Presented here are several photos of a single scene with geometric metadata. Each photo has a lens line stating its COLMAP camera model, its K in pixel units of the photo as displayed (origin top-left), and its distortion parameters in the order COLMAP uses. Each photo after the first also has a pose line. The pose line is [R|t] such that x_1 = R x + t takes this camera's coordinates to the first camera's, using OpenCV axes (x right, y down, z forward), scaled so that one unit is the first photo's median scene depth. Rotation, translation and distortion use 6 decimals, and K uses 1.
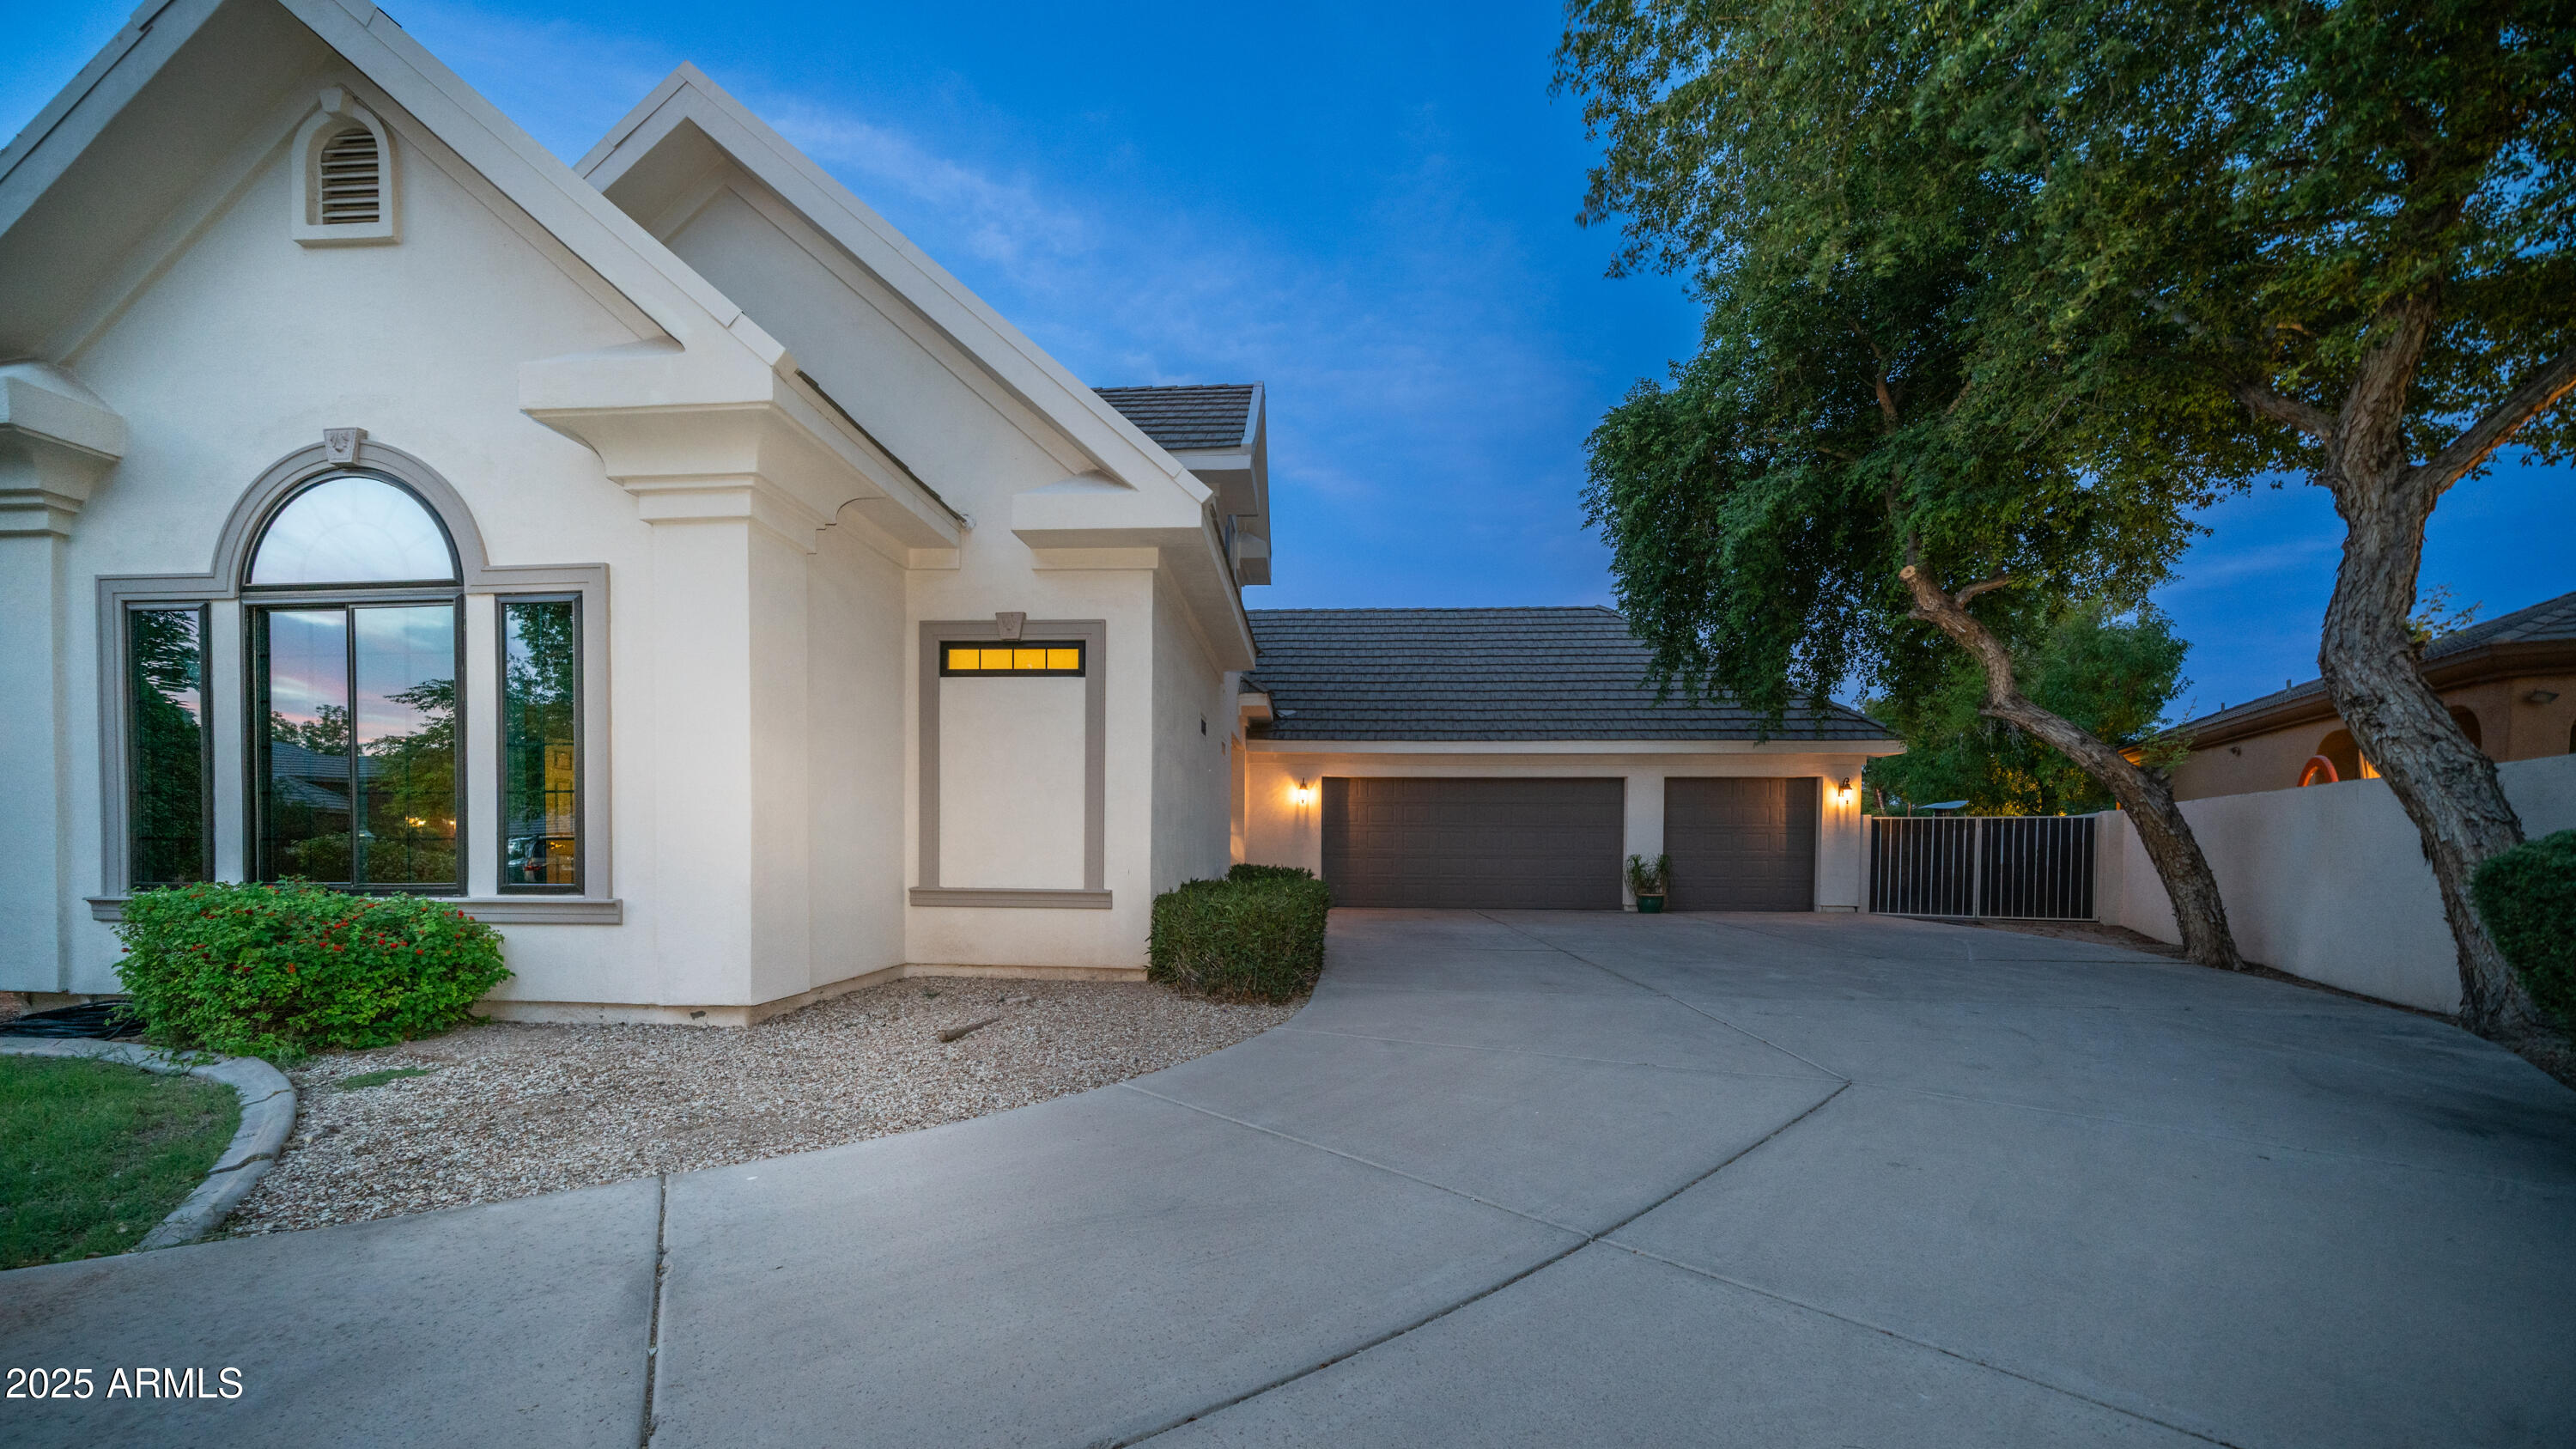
lens RADIAL K [[918.8, 0, 1267.5], [0, 918.8, 874.8], [0, 0, 1]] dist [-0.007034, 0.000542]
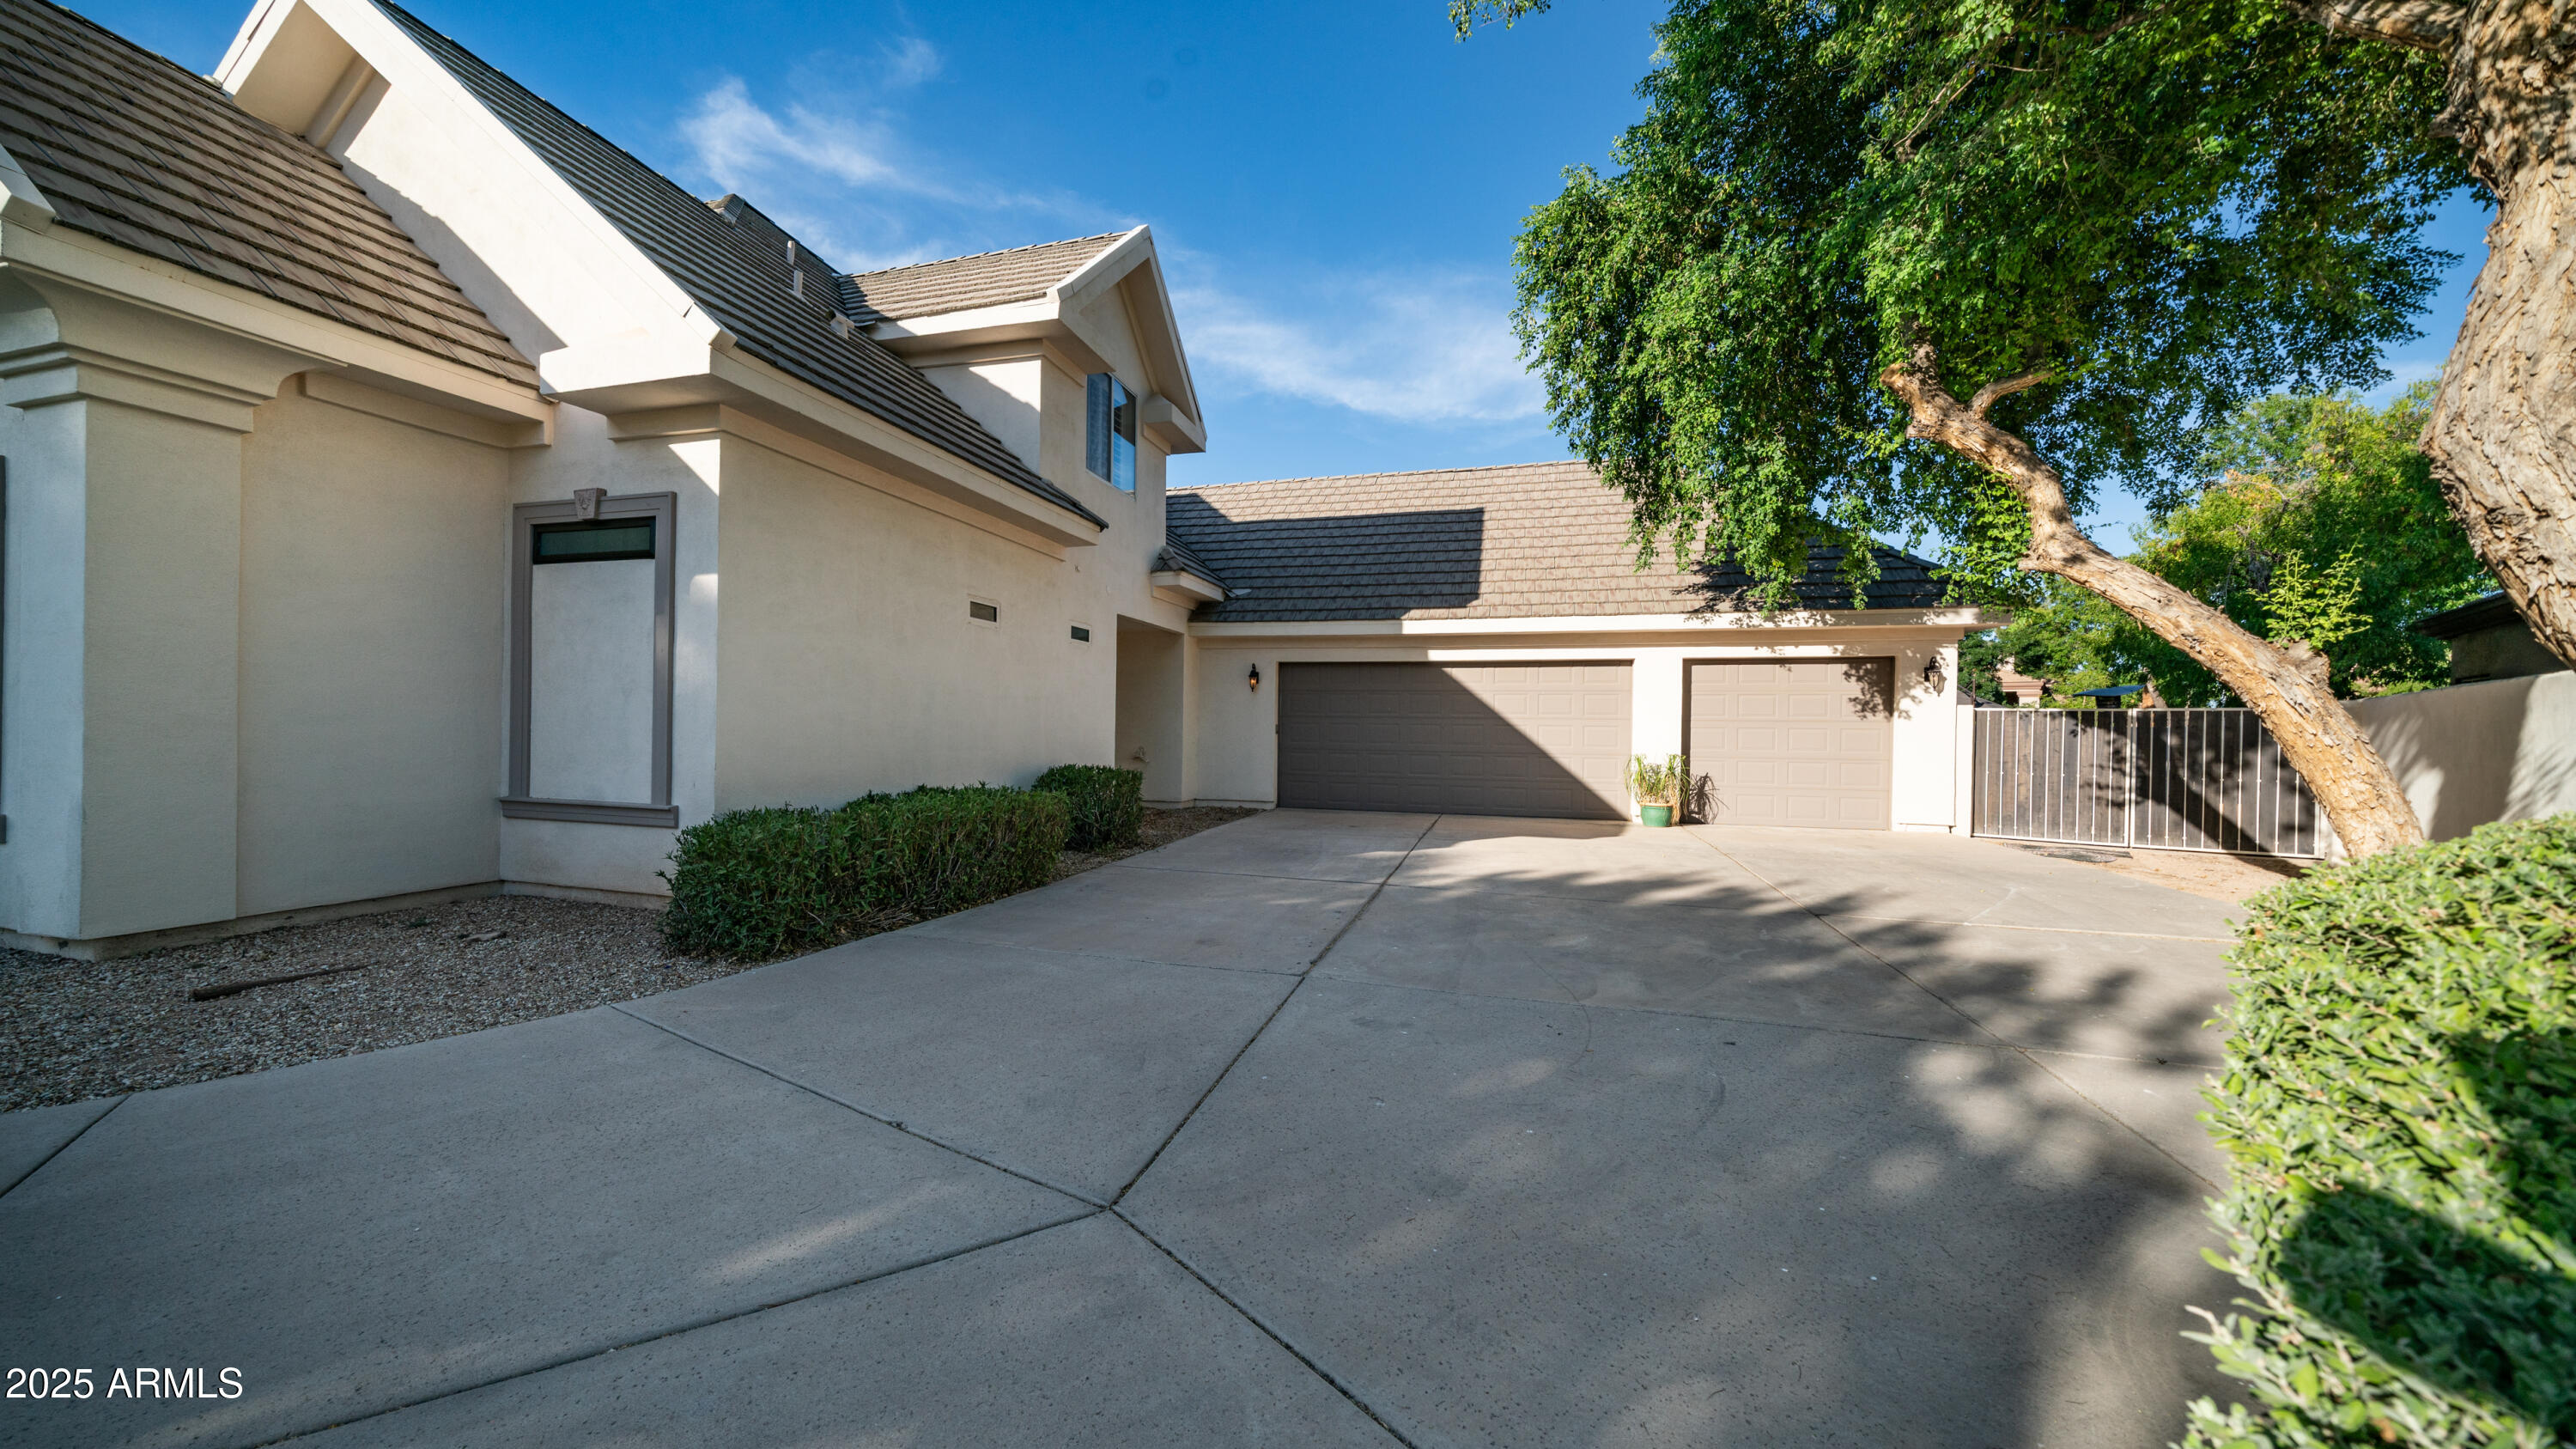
lens RADIAL K [[918.8, 0, 1281.3], [0, 918.8, 742.4], [0, 0, 1]] dist [-0.007034, 0.000542]
pose [[0.975205, 0.009207, -0.221111, 0.564752], [-0.012604, 0.999823, -0.013957, -0.037626], [0.220944, 0.016398, 0.975149, 0.294708]]
